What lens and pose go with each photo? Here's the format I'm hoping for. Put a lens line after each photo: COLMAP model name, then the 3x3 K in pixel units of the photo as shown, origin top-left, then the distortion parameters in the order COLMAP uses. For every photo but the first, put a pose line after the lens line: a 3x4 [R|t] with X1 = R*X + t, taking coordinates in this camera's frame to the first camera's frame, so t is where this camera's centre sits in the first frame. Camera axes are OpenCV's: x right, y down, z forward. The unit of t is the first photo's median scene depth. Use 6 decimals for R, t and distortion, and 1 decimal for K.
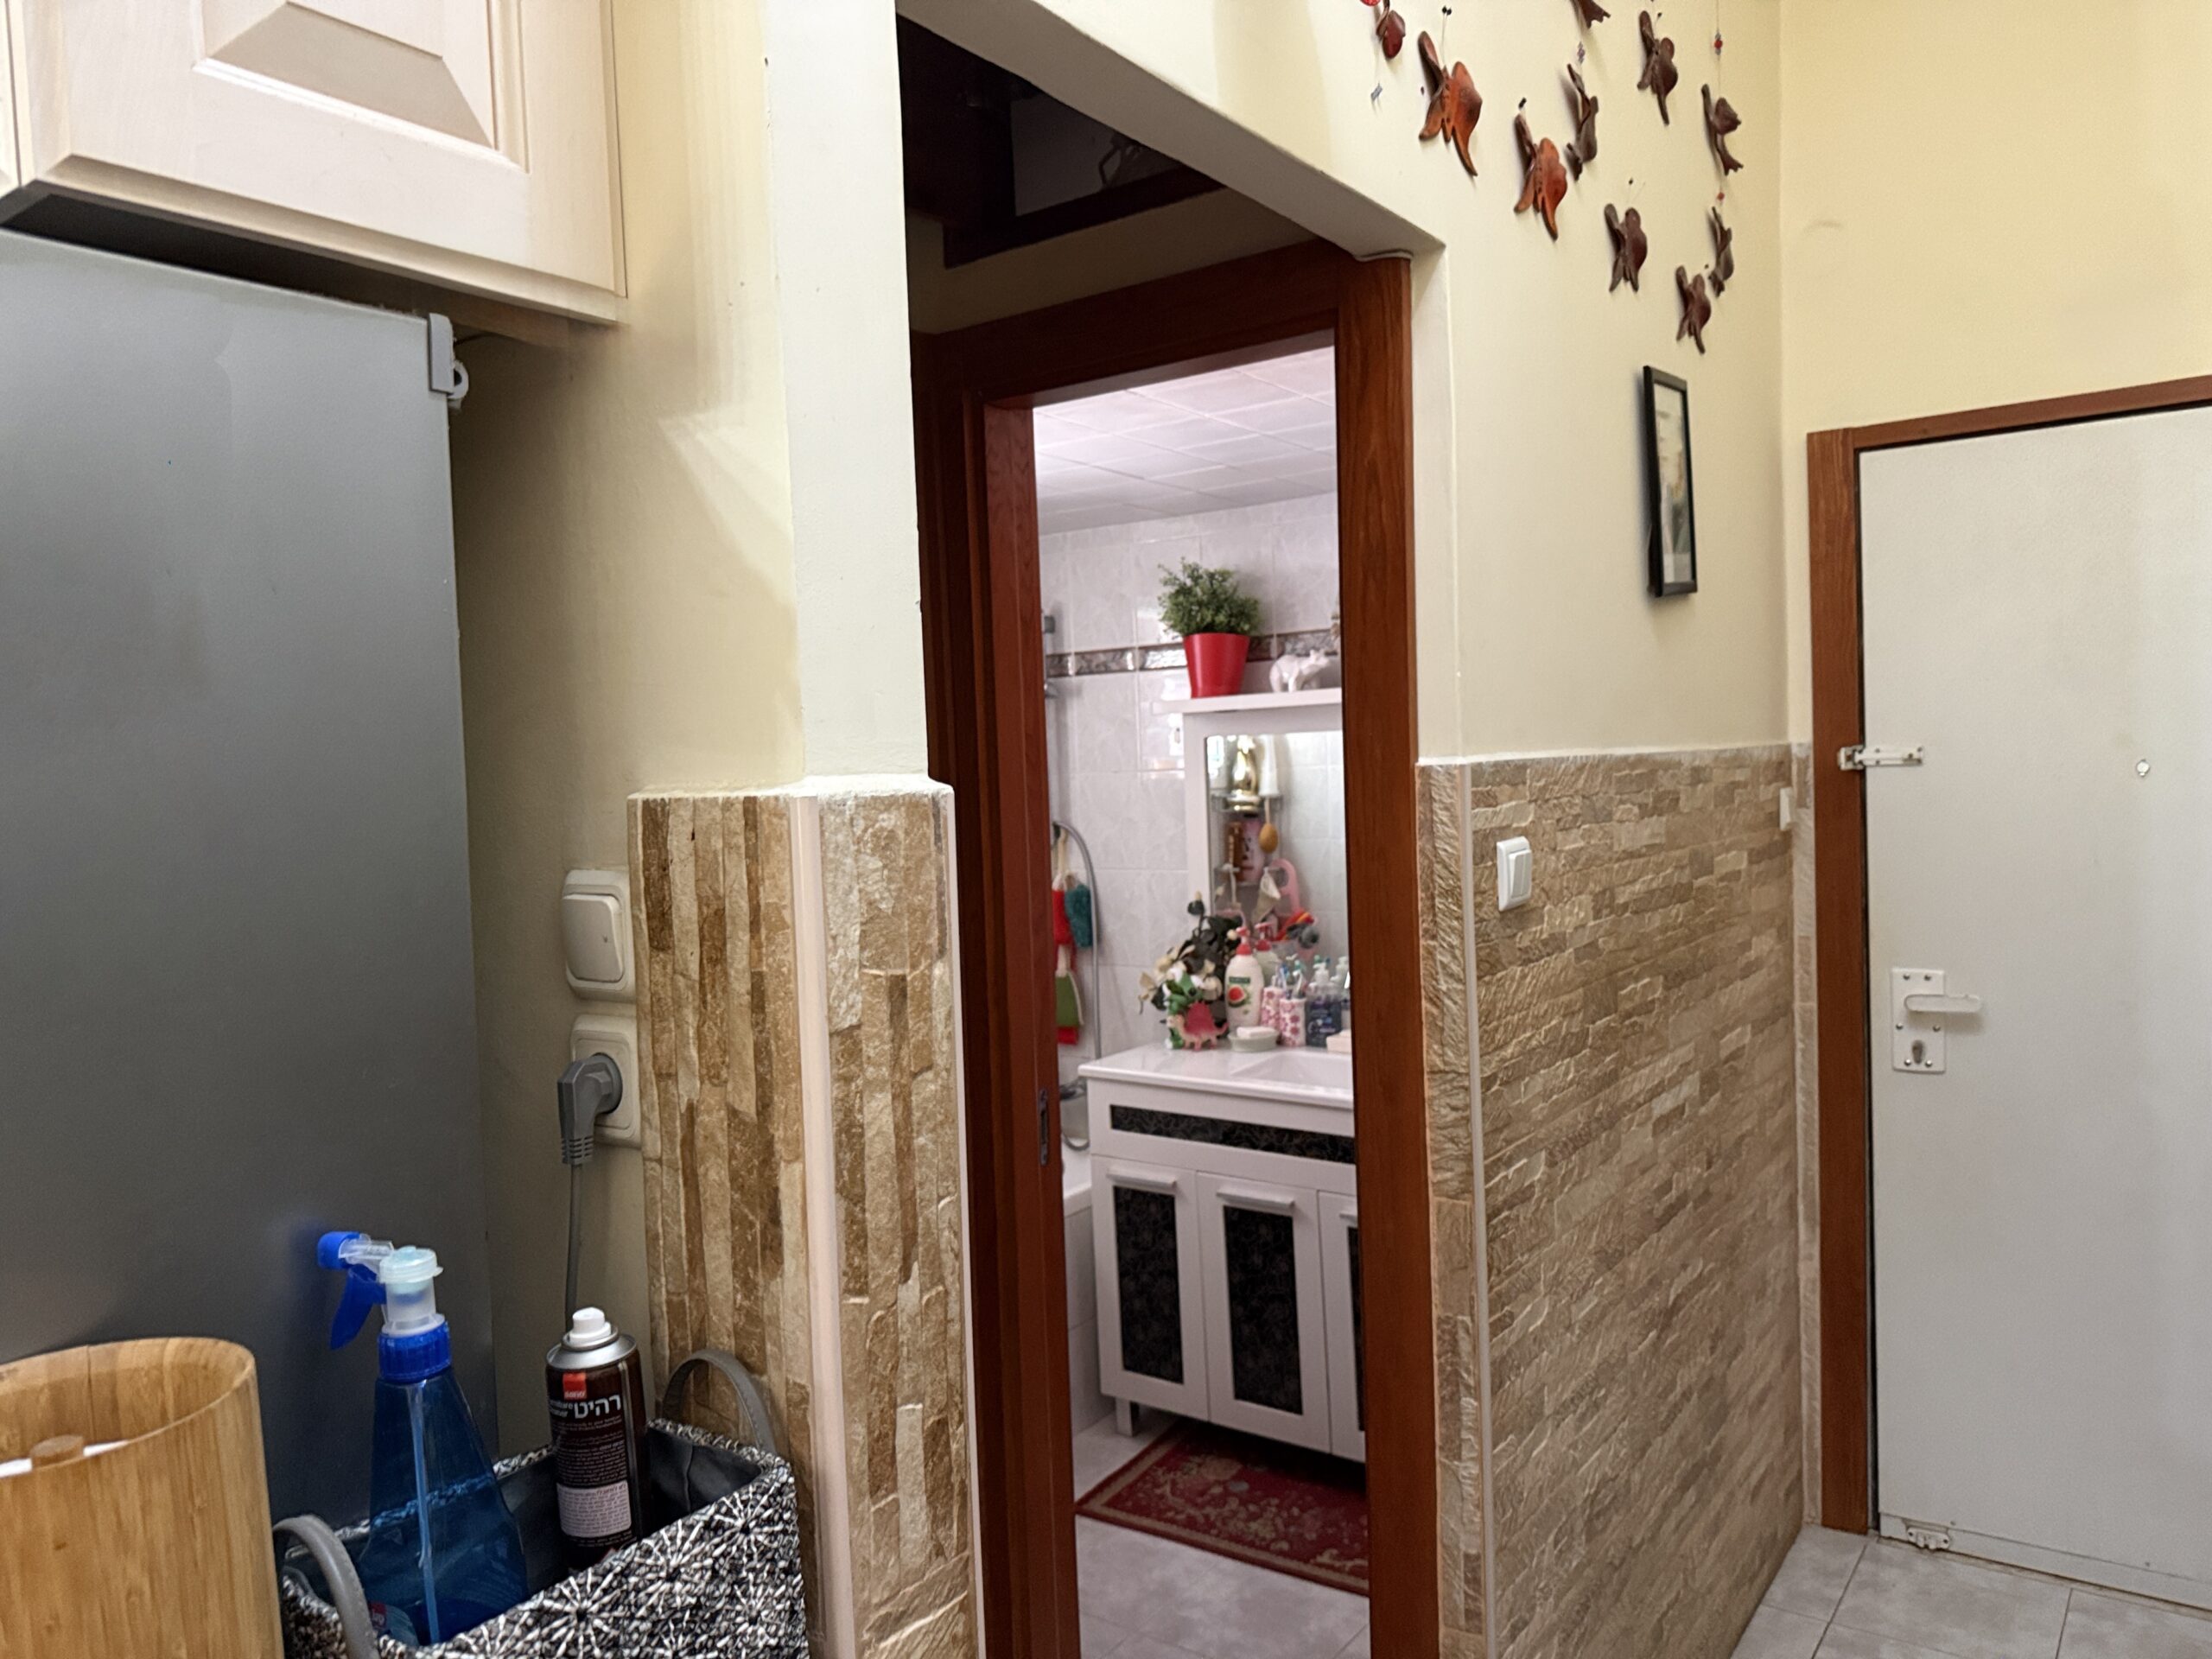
lens RADIAL K [[1572.8, 0, 1147.9], [0, 1572.8, 849.9], [0, 0, 1]] dist [0.066964, -0.085749]
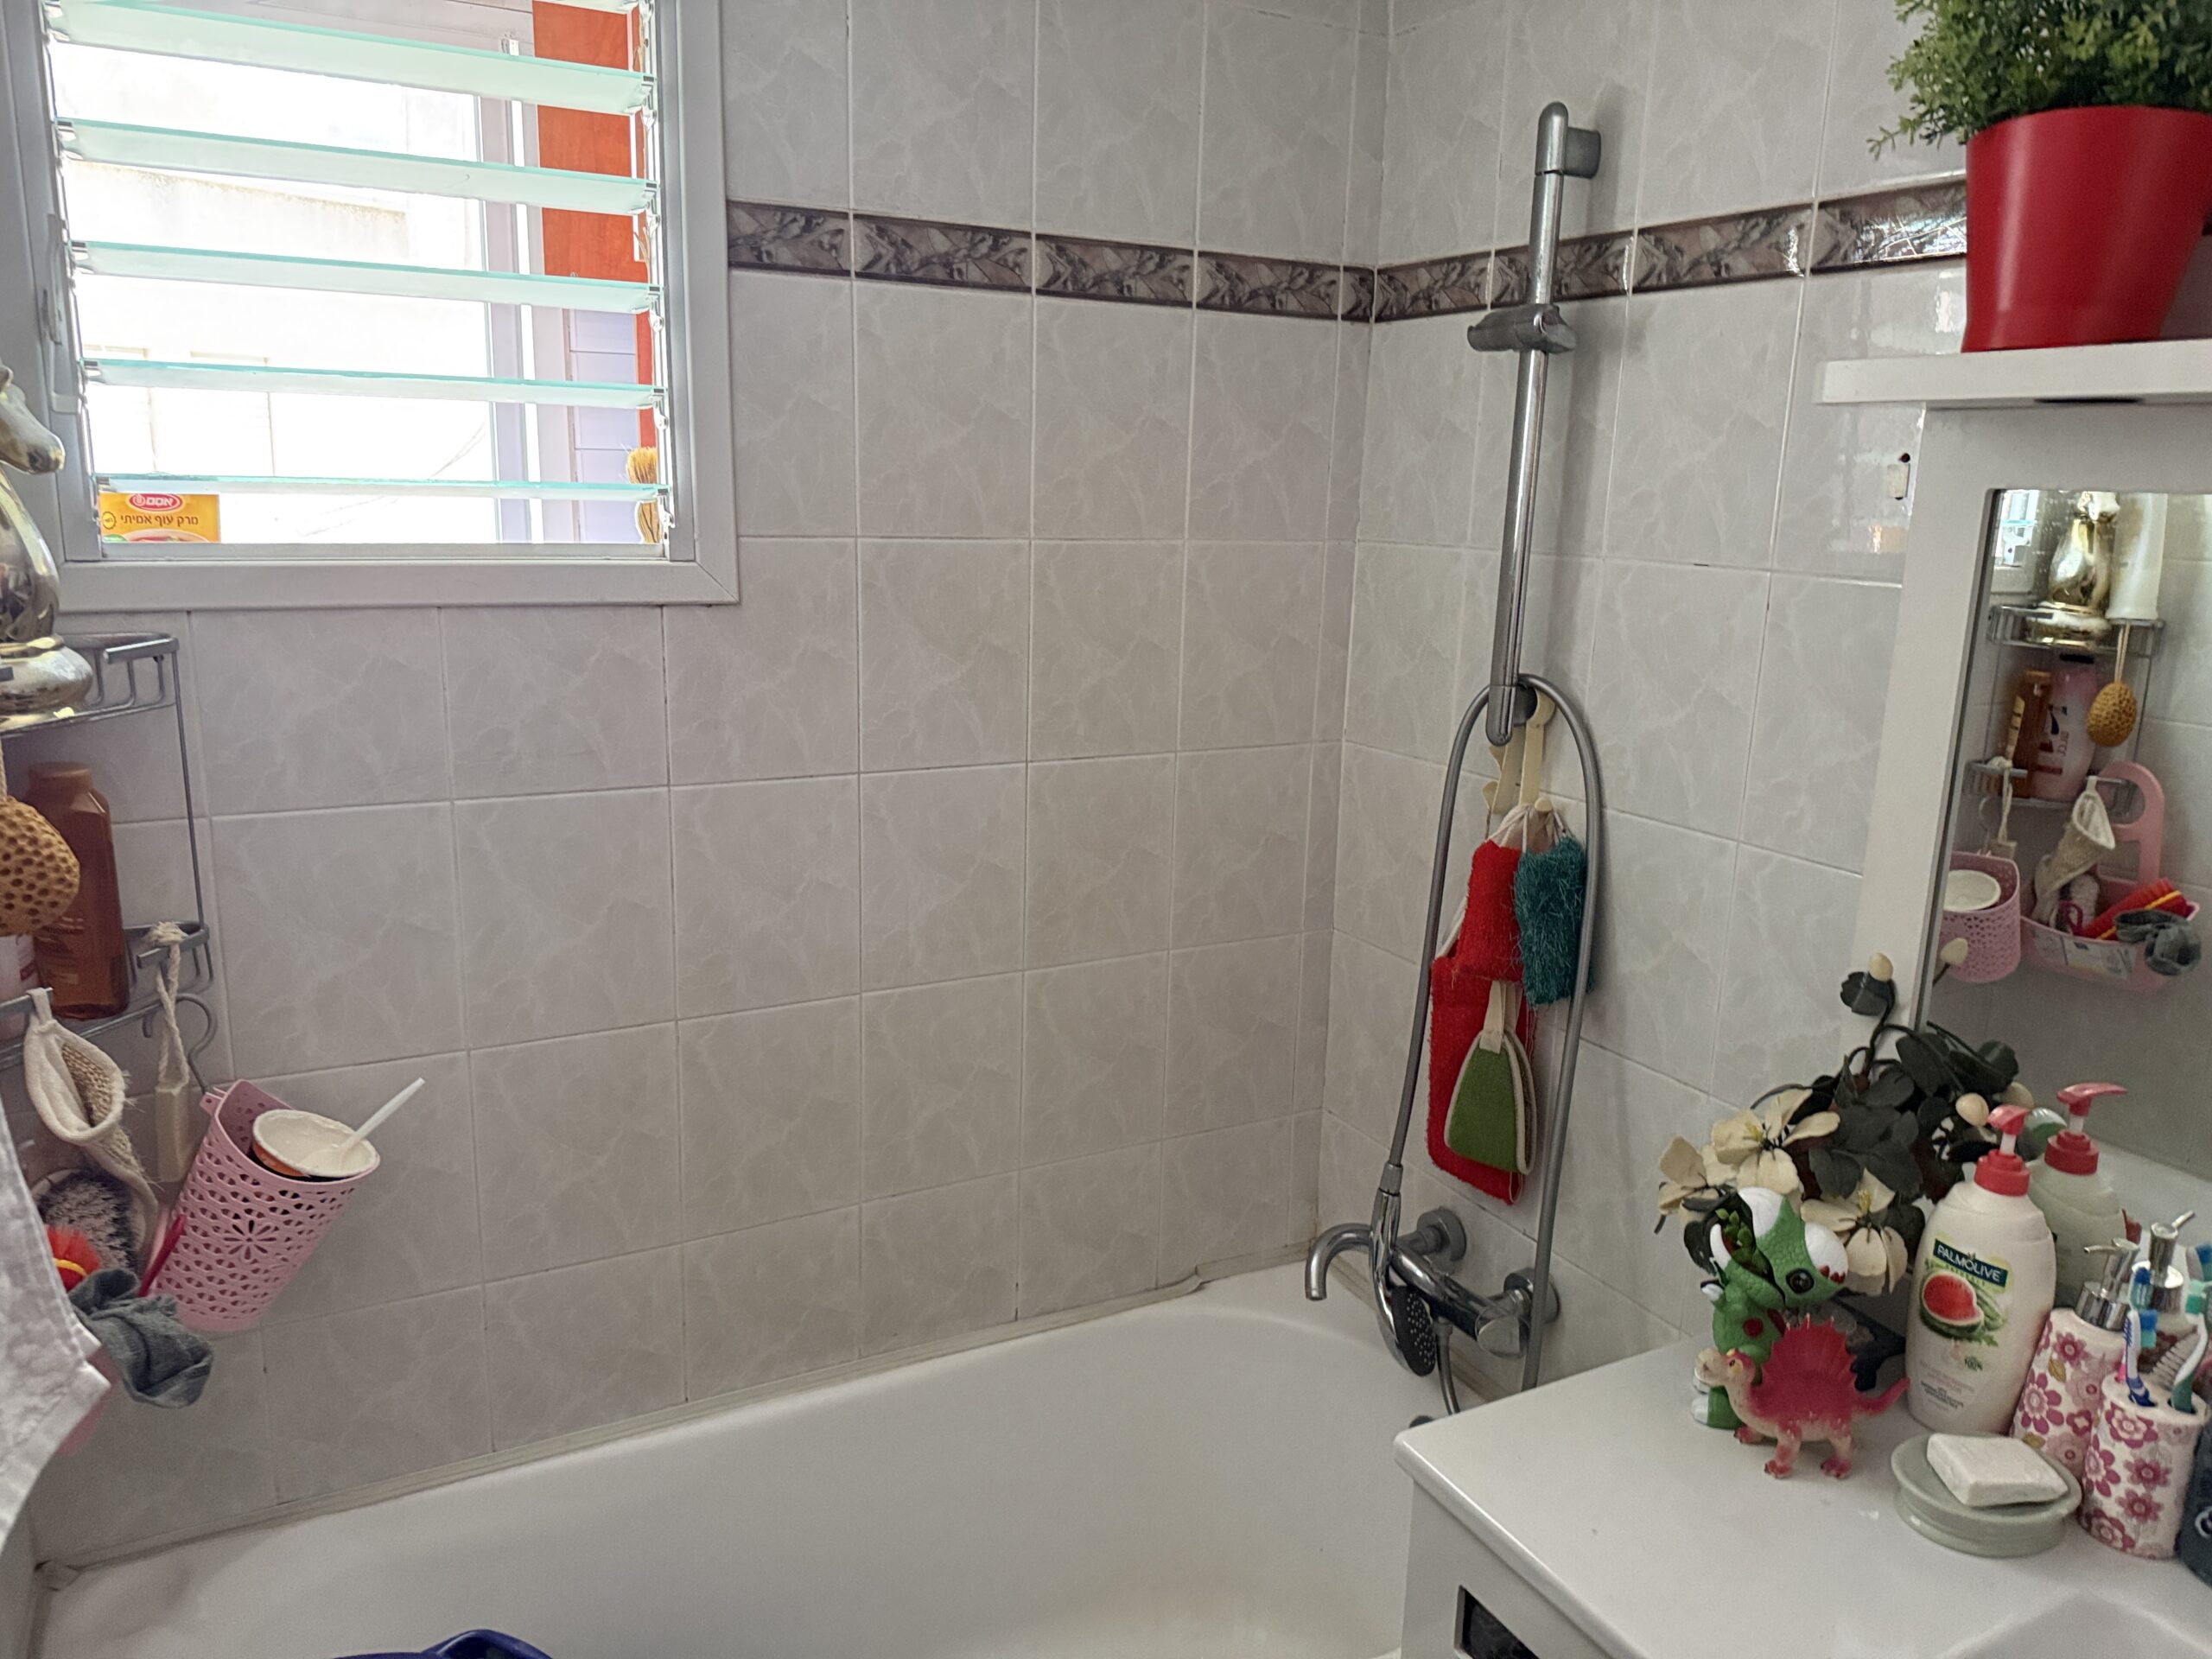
lens RADIAL K [[1572.8, 0, 1110.4], [0, 1572.8, 826.2], [0, 0, 1]] dist [0.066964, -0.085749]
pose [[0.892116, 0.159772, -0.422613, 0.024144], [-0.088674, 0.979111, 0.182972, -0.047044], [0.443019, -0.125758, 0.887648, 0.621836]]
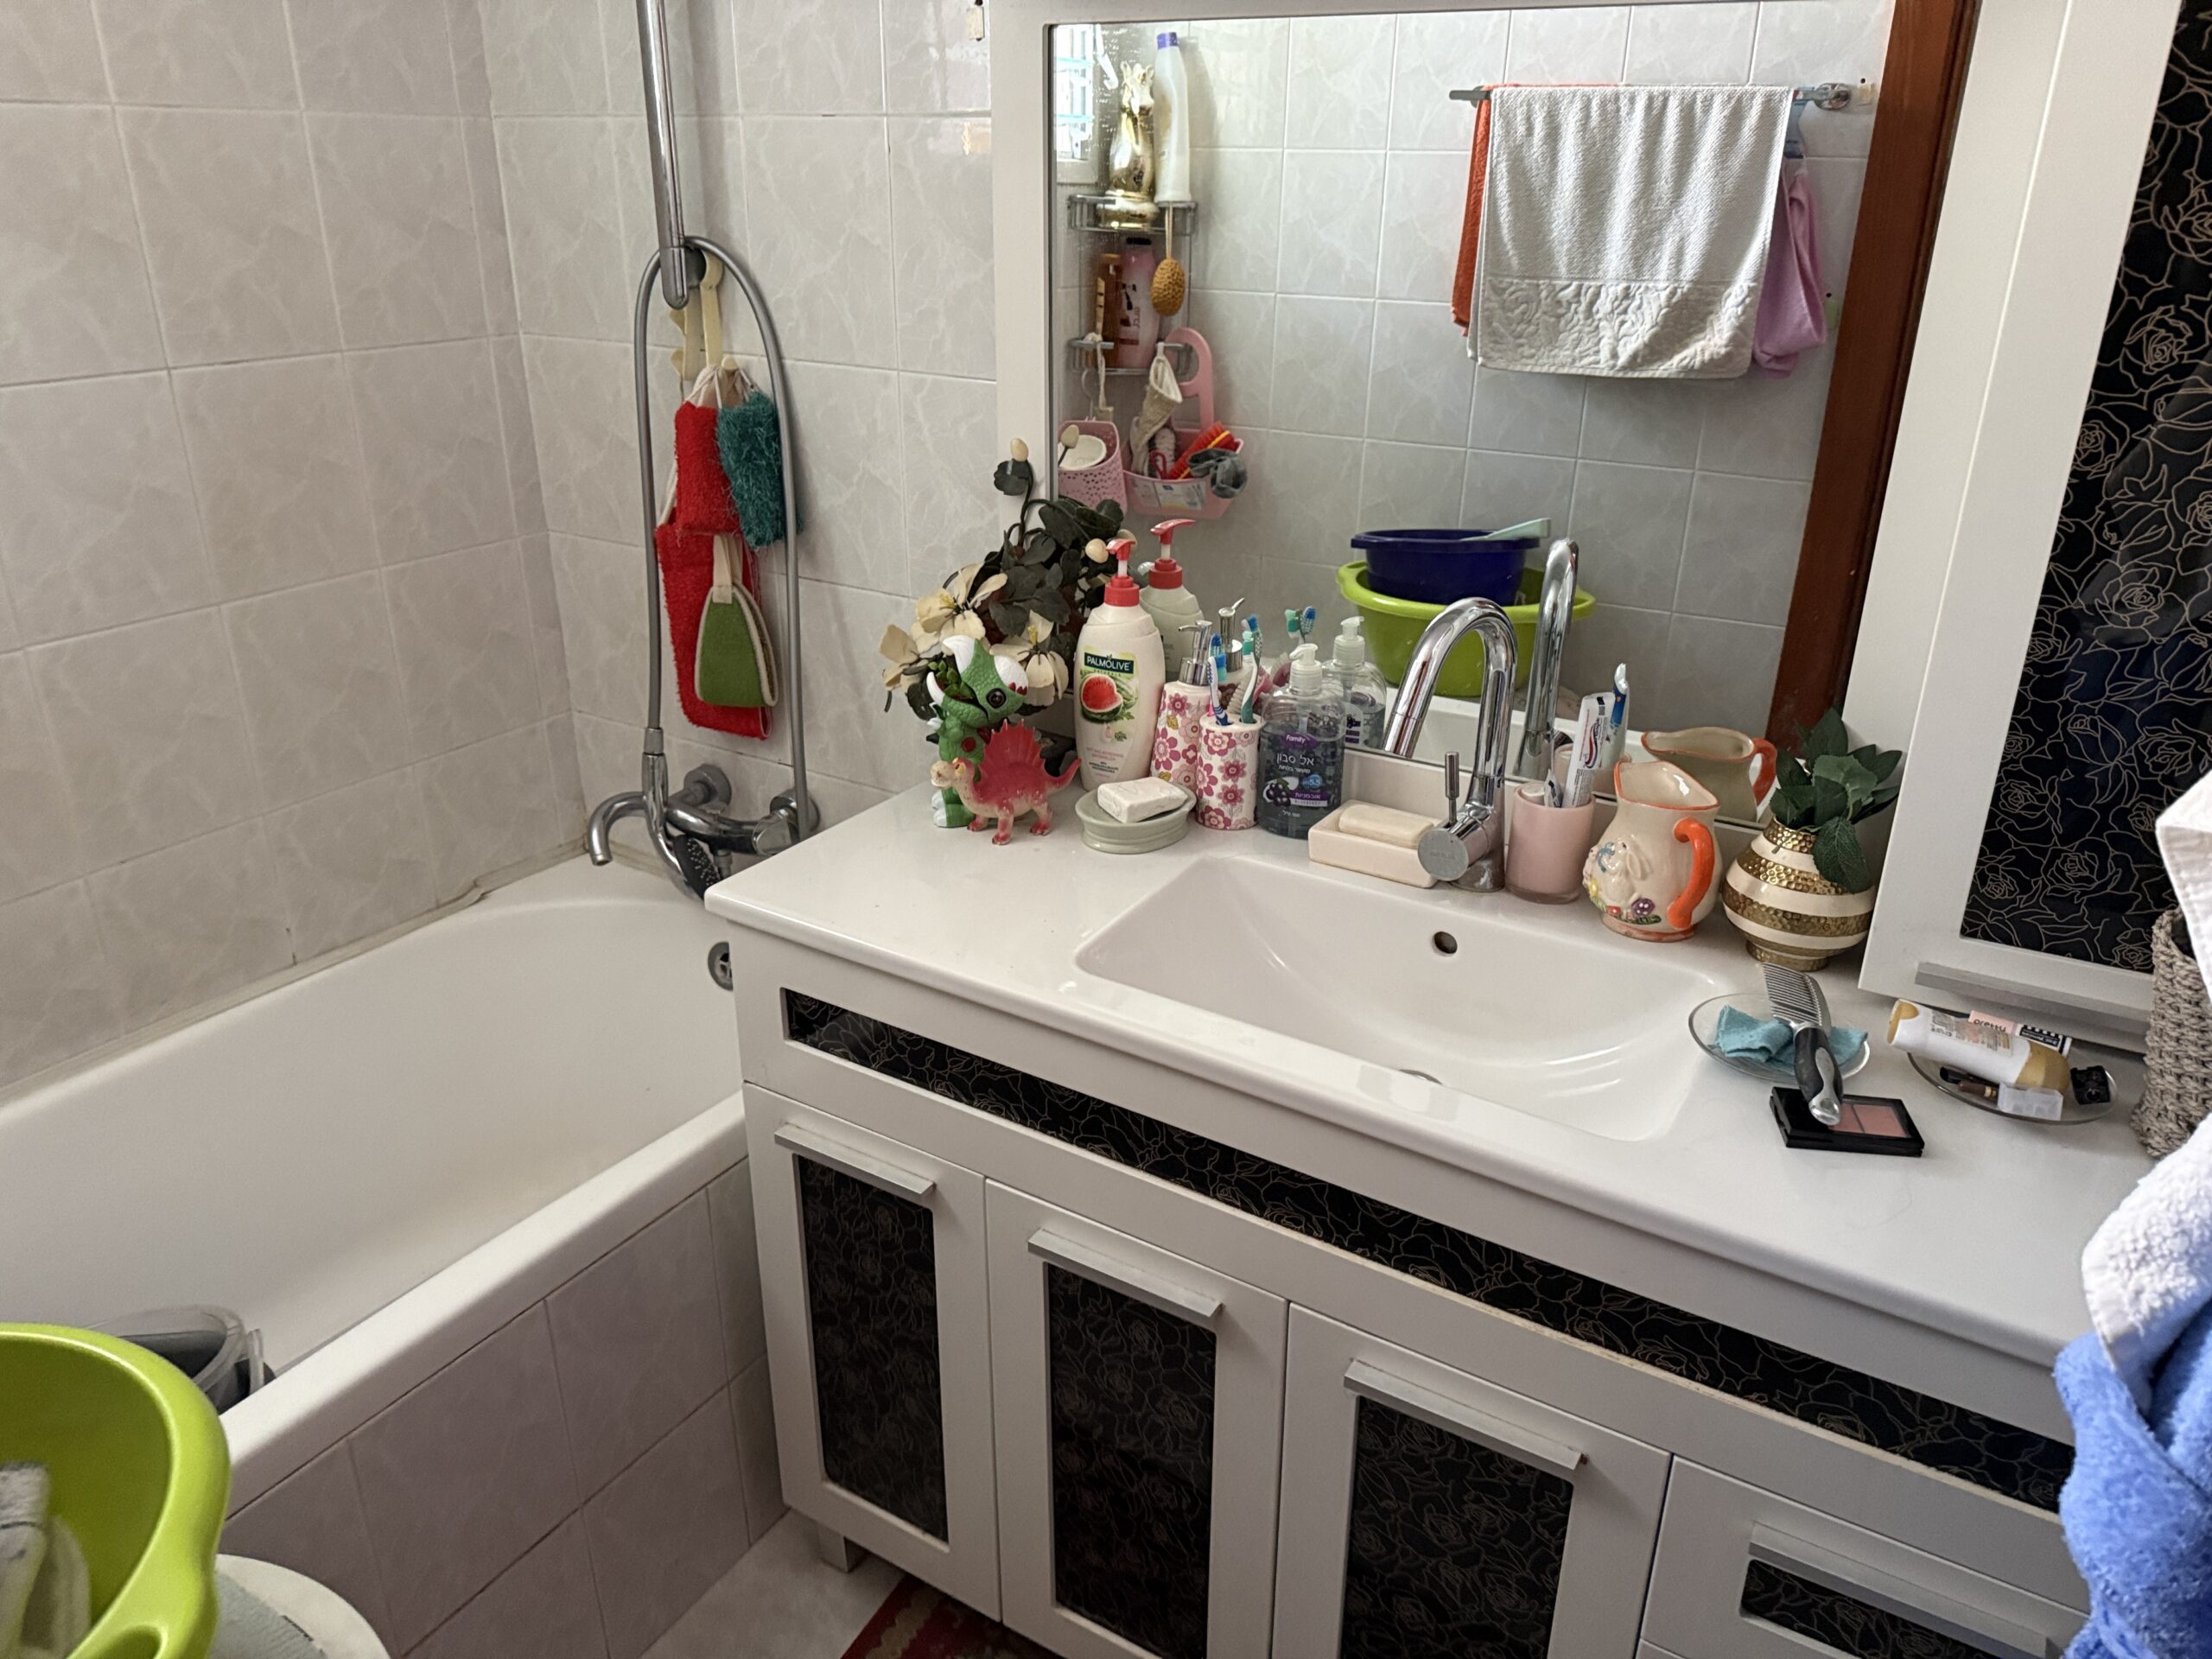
lens RADIAL K [[1572.8, 0, 1117.9], [0, 1572.8, 834.0], [0, 0, 1]] dist [0.066964, -0.085749]
pose [[0.996857, 0.022210, 0.076042, 0.028461], [-0.046482, 0.941275, 0.334427, -0.016092], [-0.064149, -0.336911, 0.939349, 0.562235]]
